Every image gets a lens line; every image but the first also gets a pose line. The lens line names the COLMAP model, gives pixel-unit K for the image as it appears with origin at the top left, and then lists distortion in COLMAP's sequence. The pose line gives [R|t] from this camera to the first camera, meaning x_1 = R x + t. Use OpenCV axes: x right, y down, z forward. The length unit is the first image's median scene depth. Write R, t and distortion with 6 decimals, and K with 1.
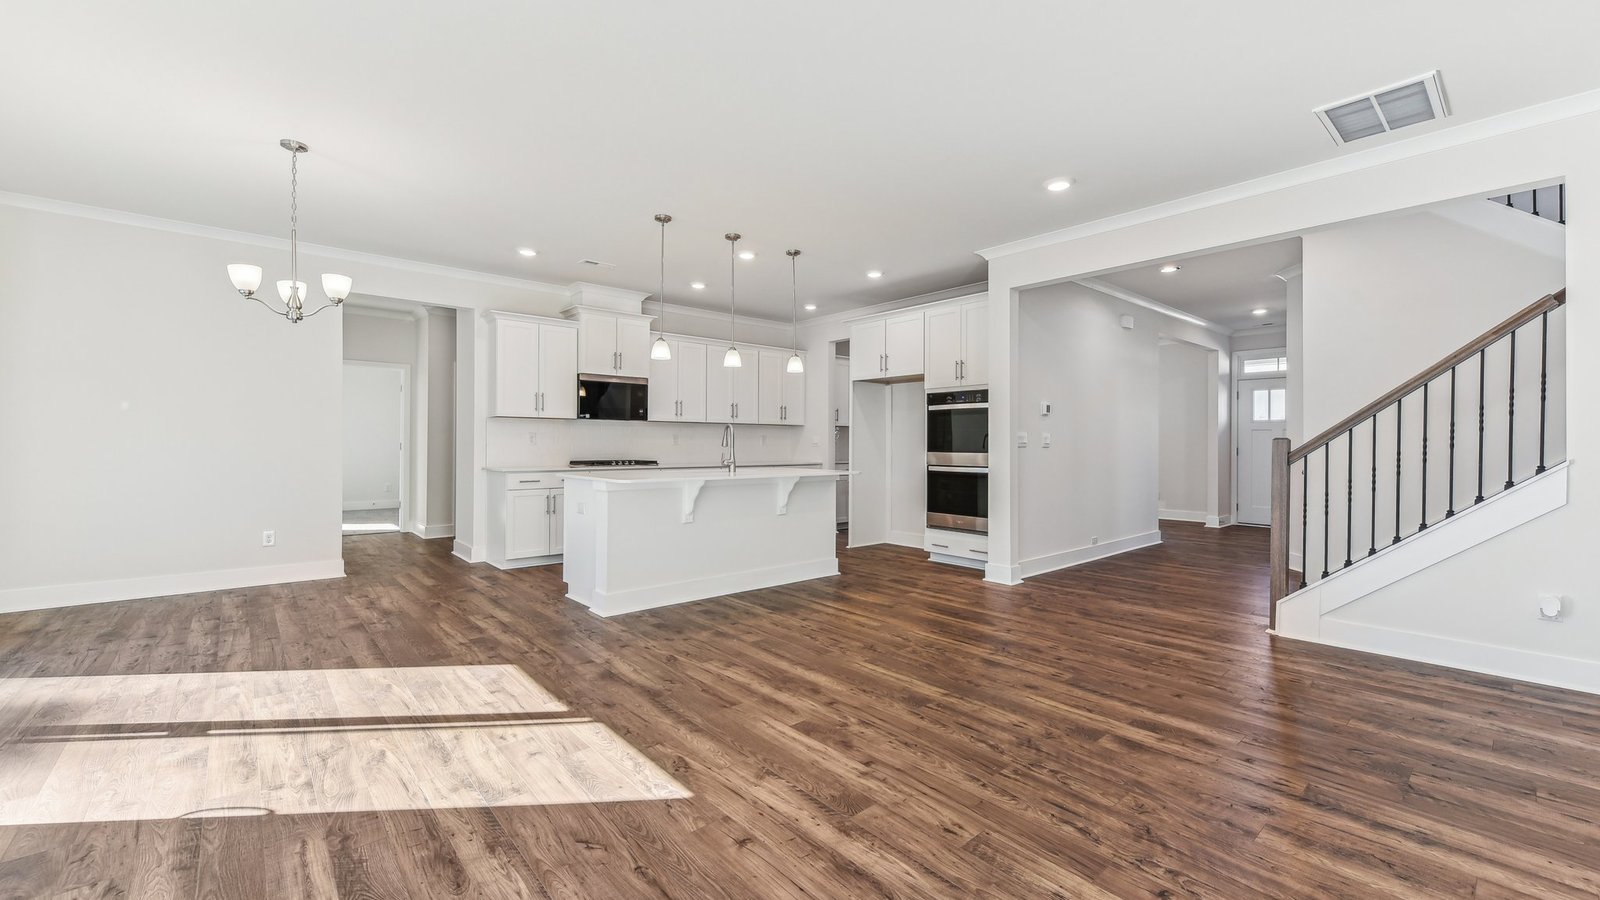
lens RADIAL K [[690.1, 0, 803.2], [0, 690.1, 444.4], [0, 0, 1]] dist [-0.018934, -0.000845]
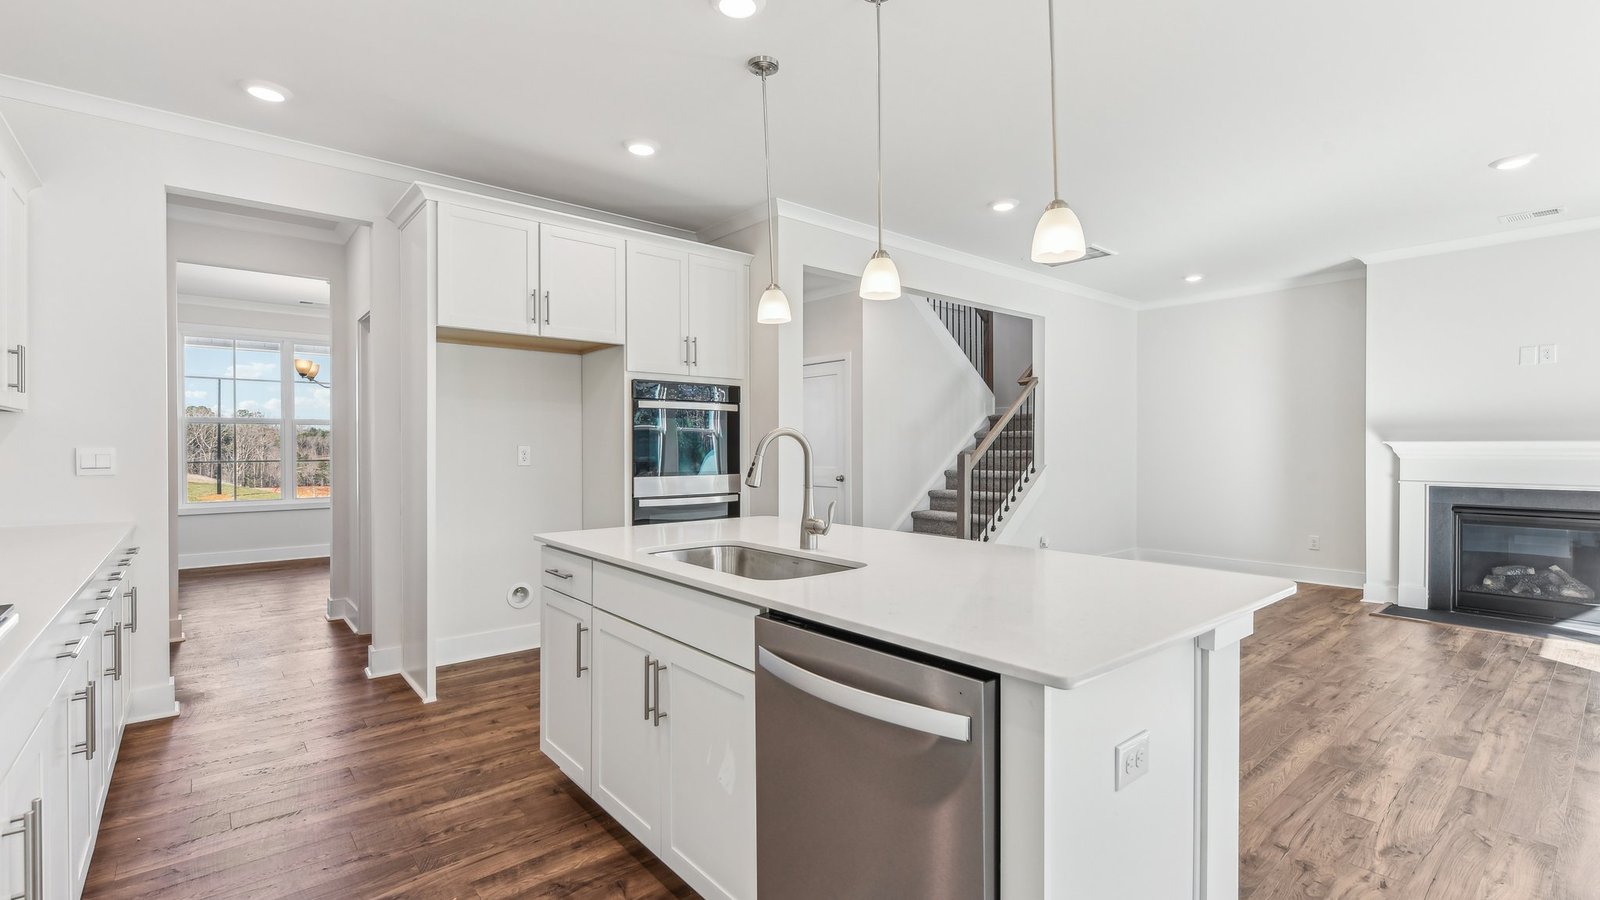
lens RADIAL K [[690.1, 0, 809.1], [0, 690.1, 451.7], [0, 0, 1]] dist [-0.018934, -0.000845]
pose [[0.011956, -0.009457, 0.999884, -0.957502], [-0.001894, 0.999953, 0.009481, -0.036013], [-0.999927, -0.002007, 0.011938, 1.873973]]
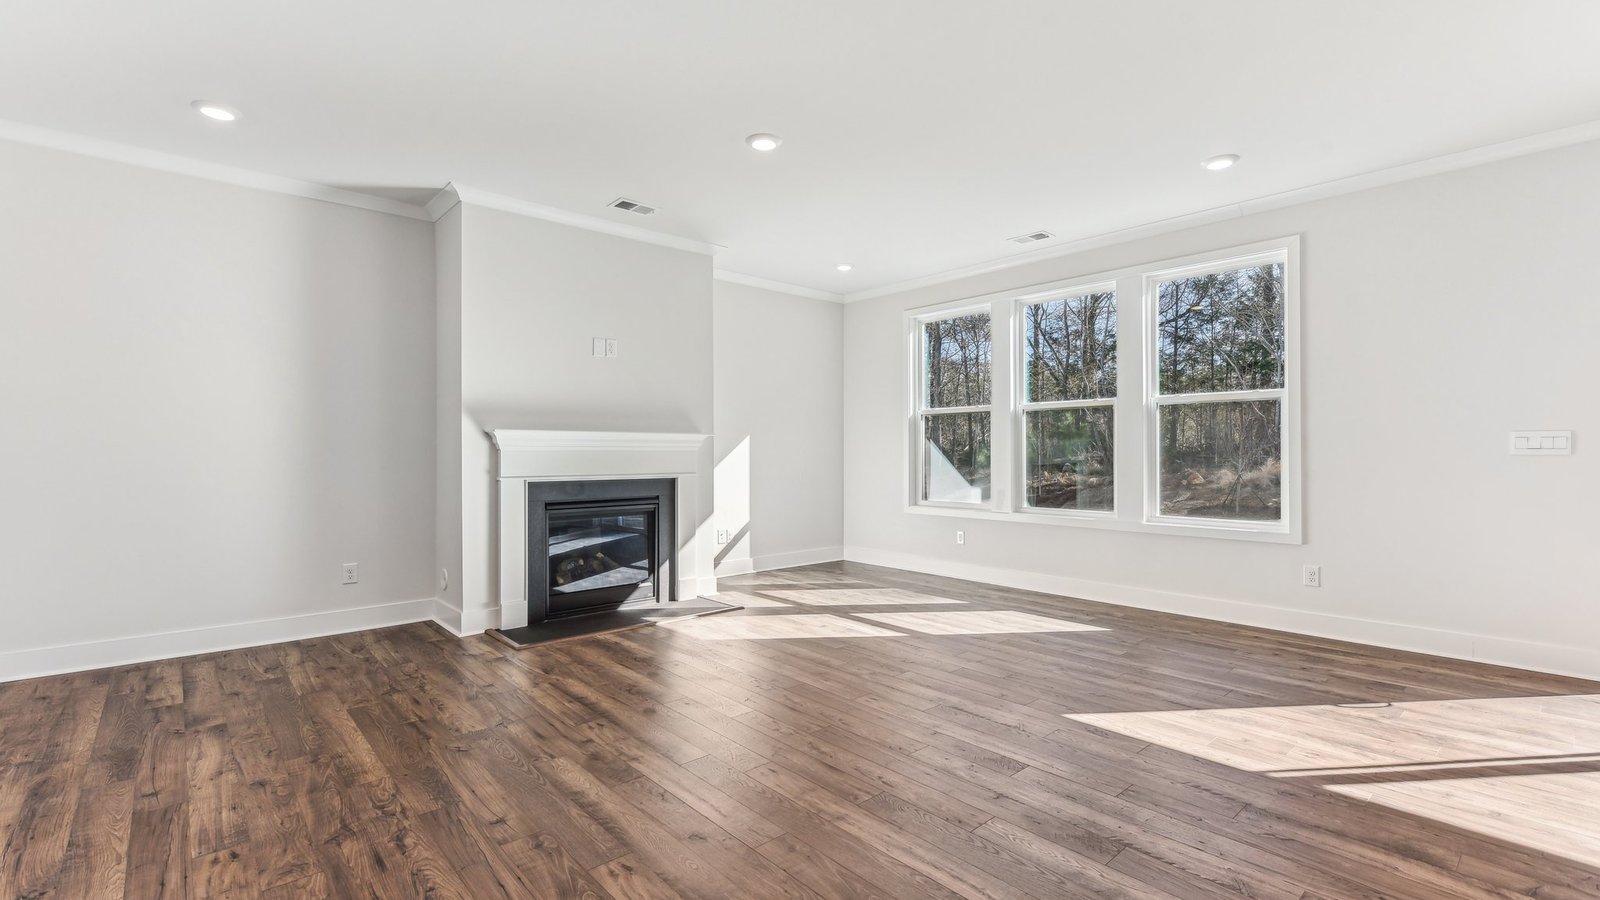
lens RADIAL K [[704.2, 0, 809.8], [0, 704.2, 444.4], [0, 0, 1]] dist [-0.000088, -0.000080]
pose [[-0.999989, -0.000876, -0.004573, 0.264559], [-0.000834, 0.999958, -0.009125, -0.001890], [0.004581, -0.009122, -0.999948, 1.868425]]
